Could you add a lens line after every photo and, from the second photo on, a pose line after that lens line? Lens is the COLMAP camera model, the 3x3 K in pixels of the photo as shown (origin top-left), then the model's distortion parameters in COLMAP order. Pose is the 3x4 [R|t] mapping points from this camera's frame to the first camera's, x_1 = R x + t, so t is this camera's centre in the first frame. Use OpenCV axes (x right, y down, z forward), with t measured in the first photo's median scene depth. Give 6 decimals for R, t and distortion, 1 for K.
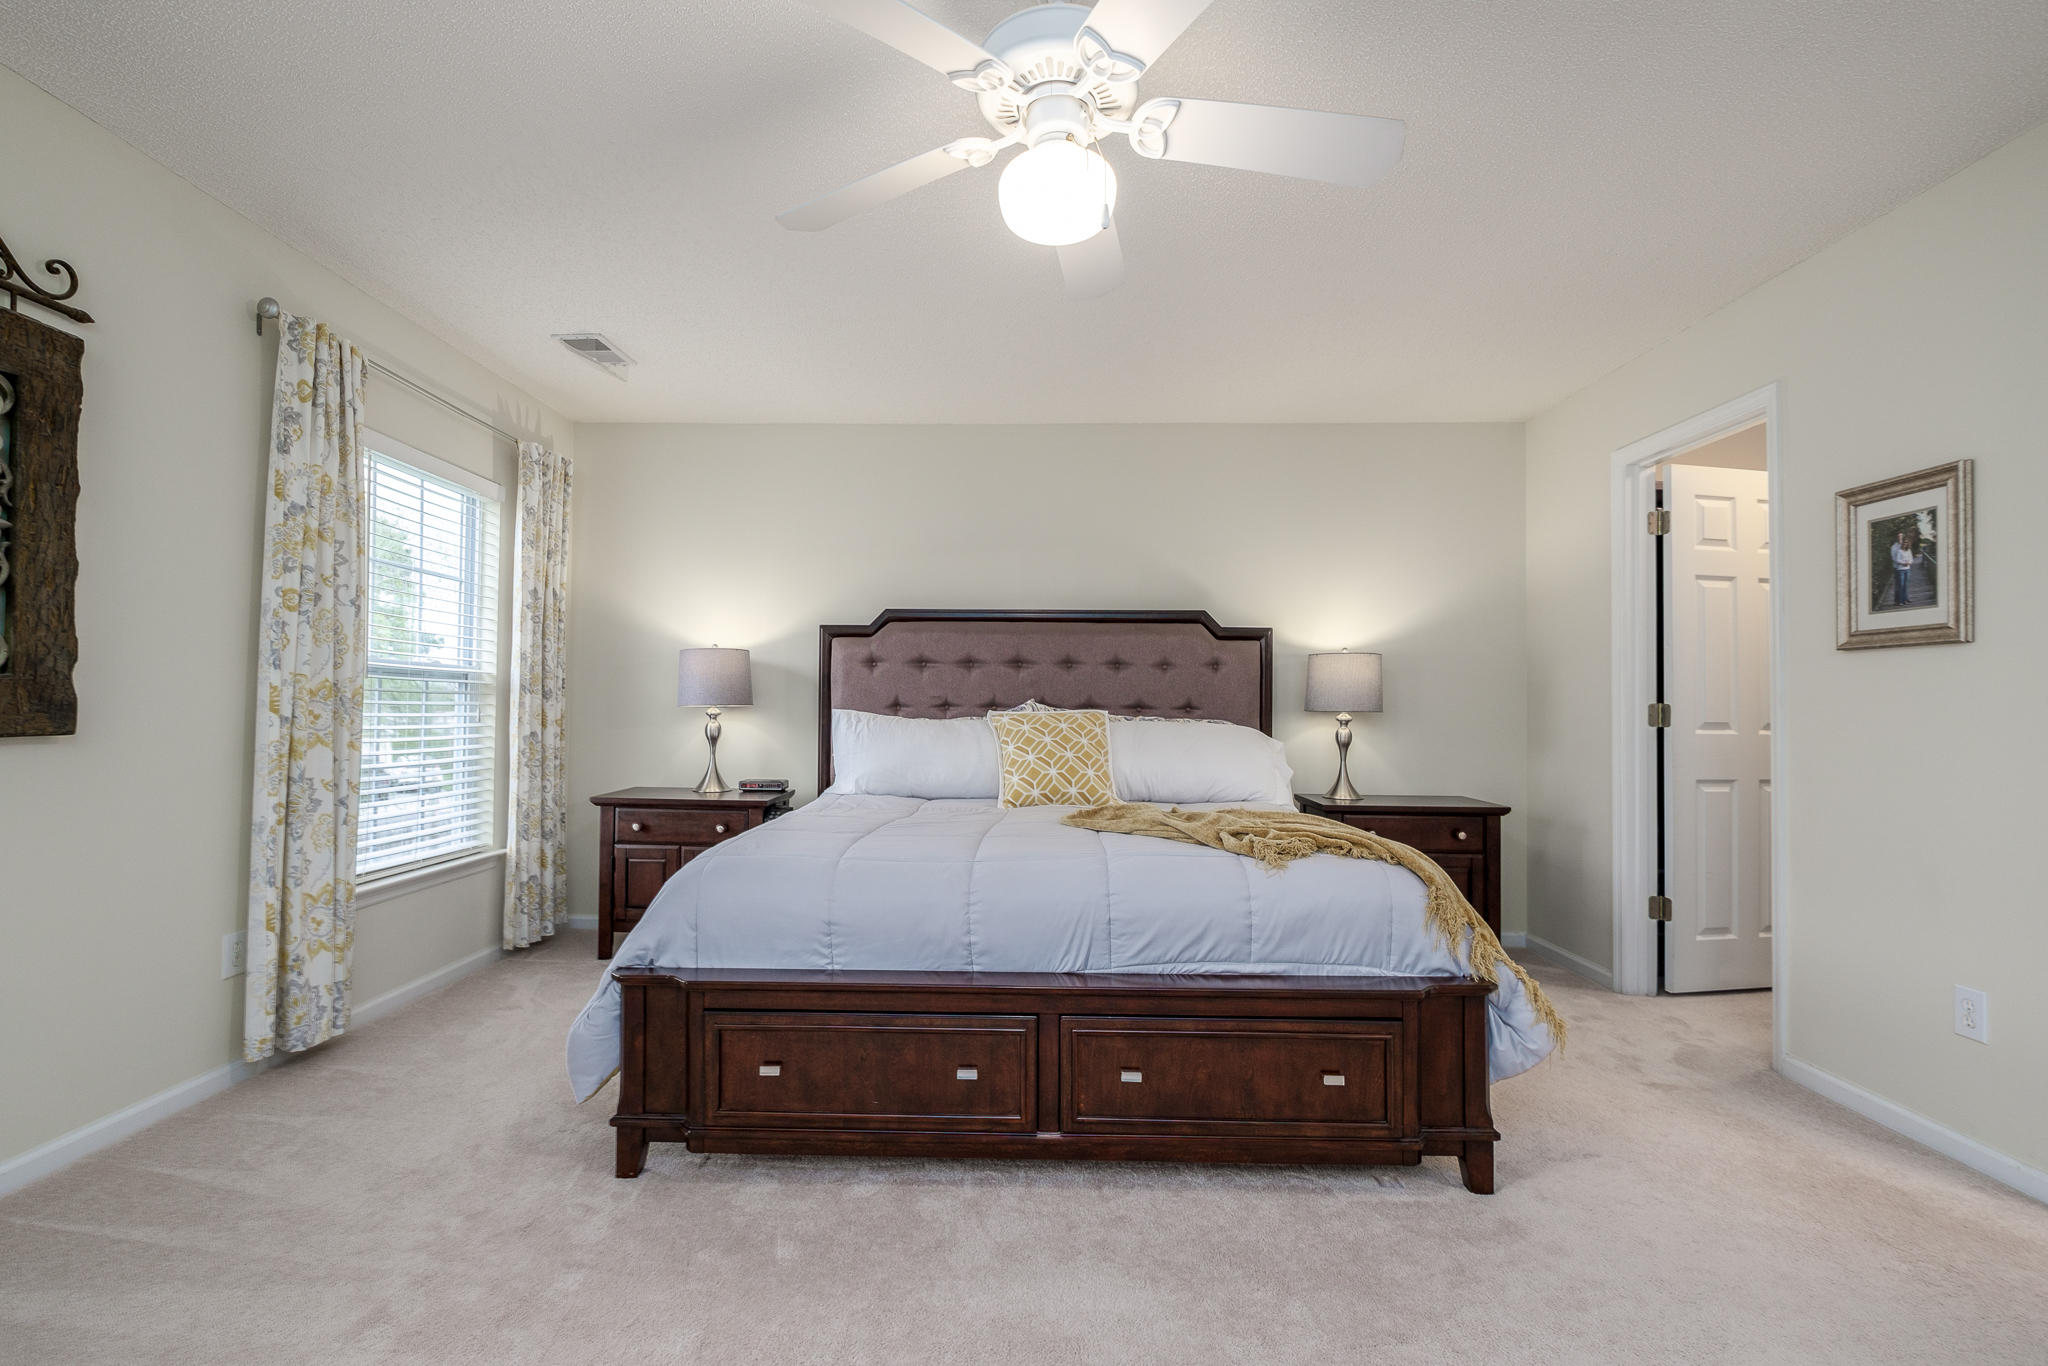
lens RADIAL K [[951.2, 0, 1019.1], [0, 951.2, 688.2], [0, 0, 1]] dist [0.000914, -0.000361]
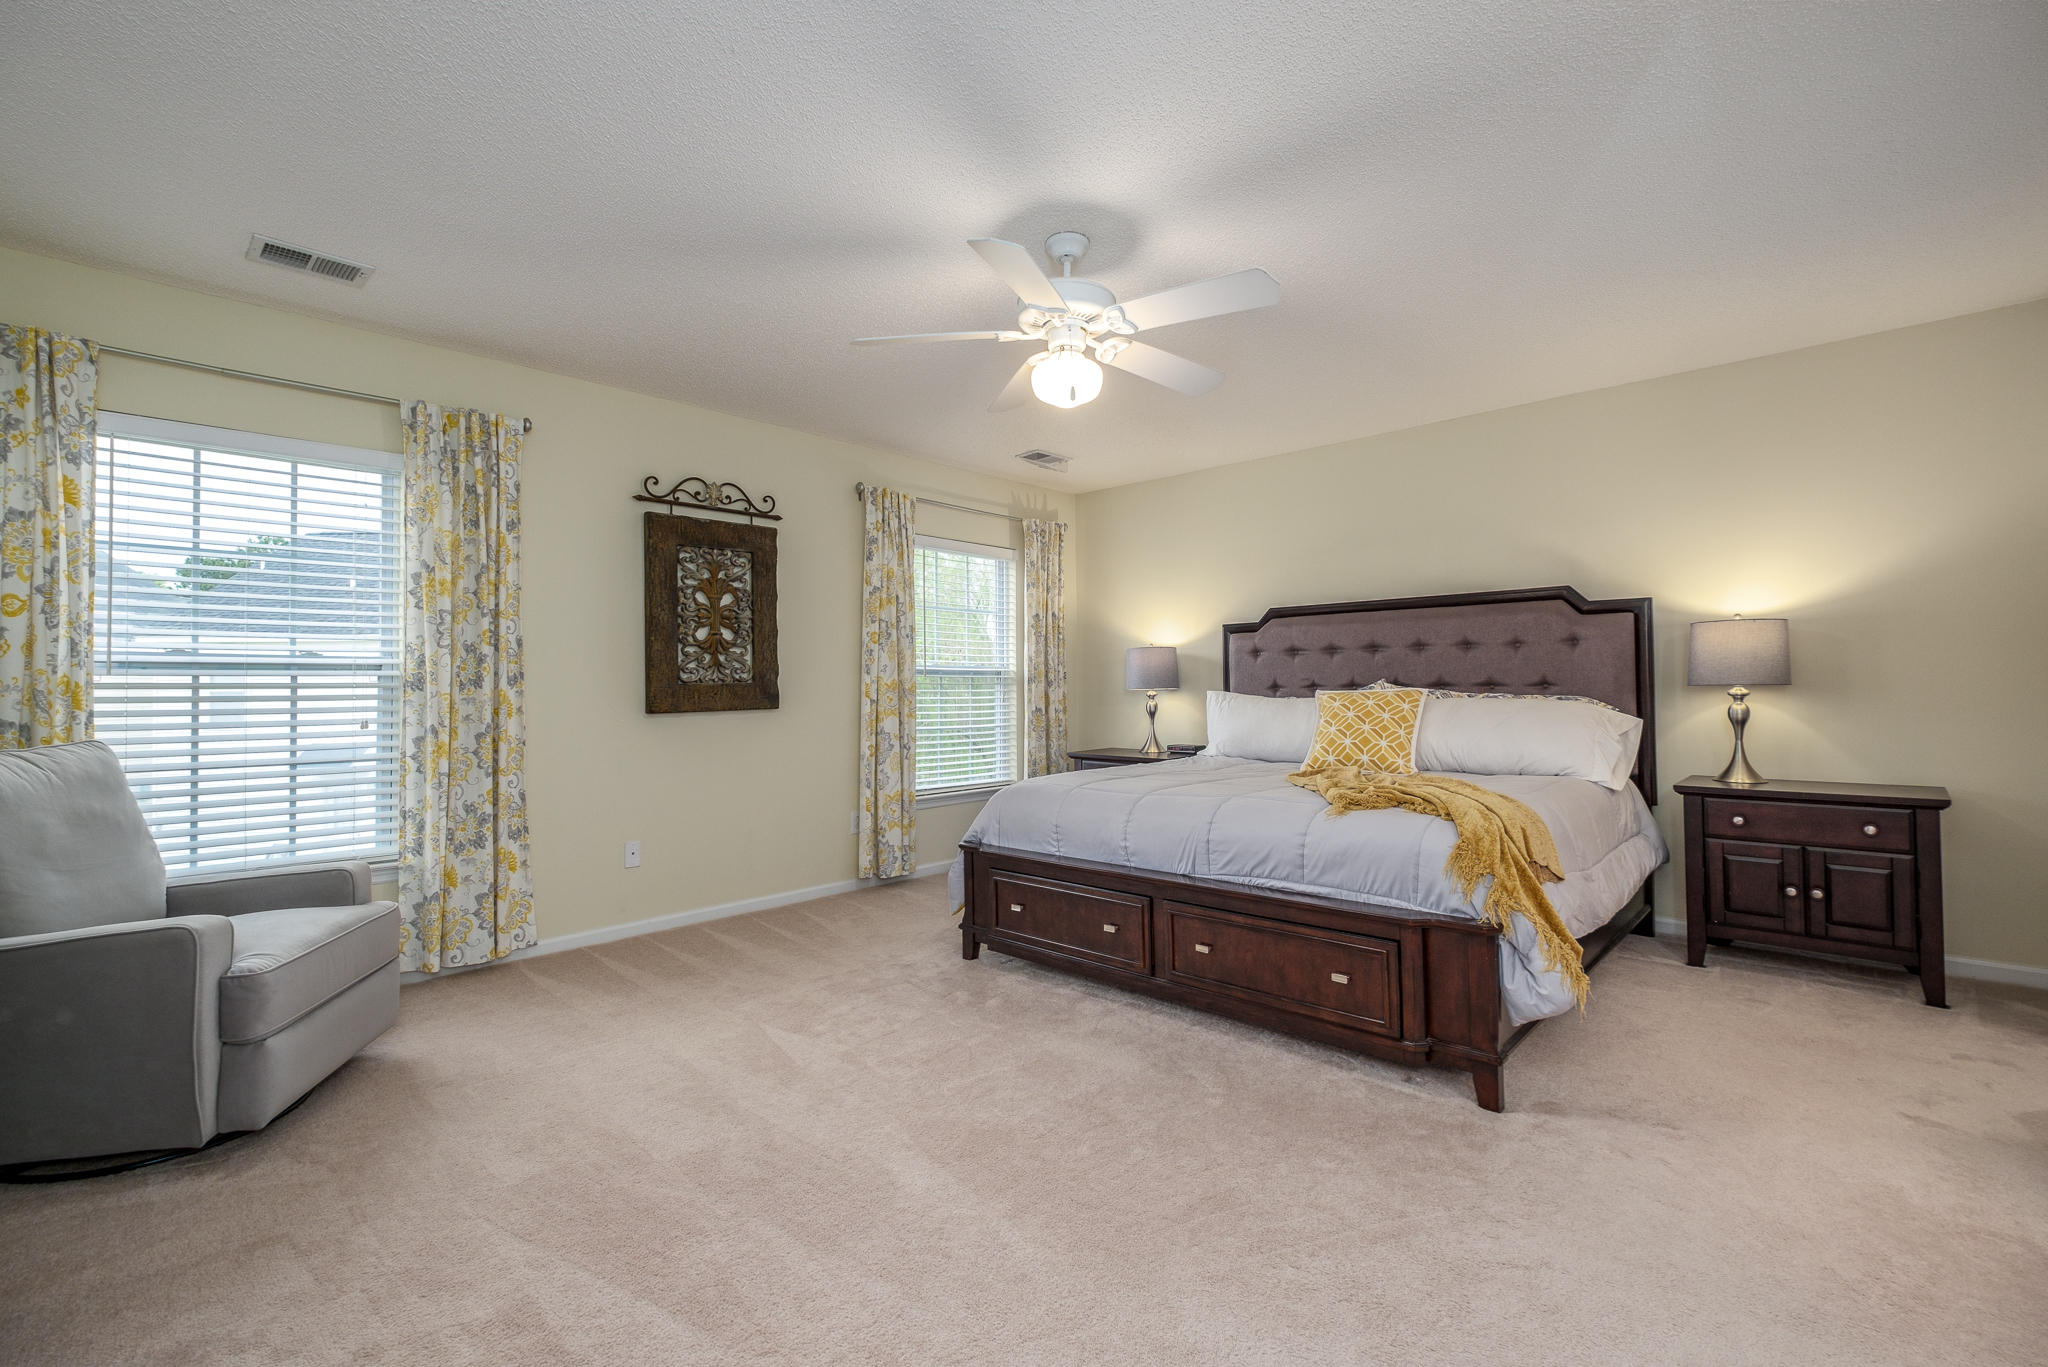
lens RADIAL K [[892.8, 0, 1011.4], [0, 892.8, 669.2], [0, 0, 1]] dist [0.003625, -0.005798]
pose [[0.743892, -0.030181, -0.667618, 0.597272], [0.029830, 0.999484, -0.011945, -0.001381], [0.667634, -0.011030, 0.744408, -0.133264]]
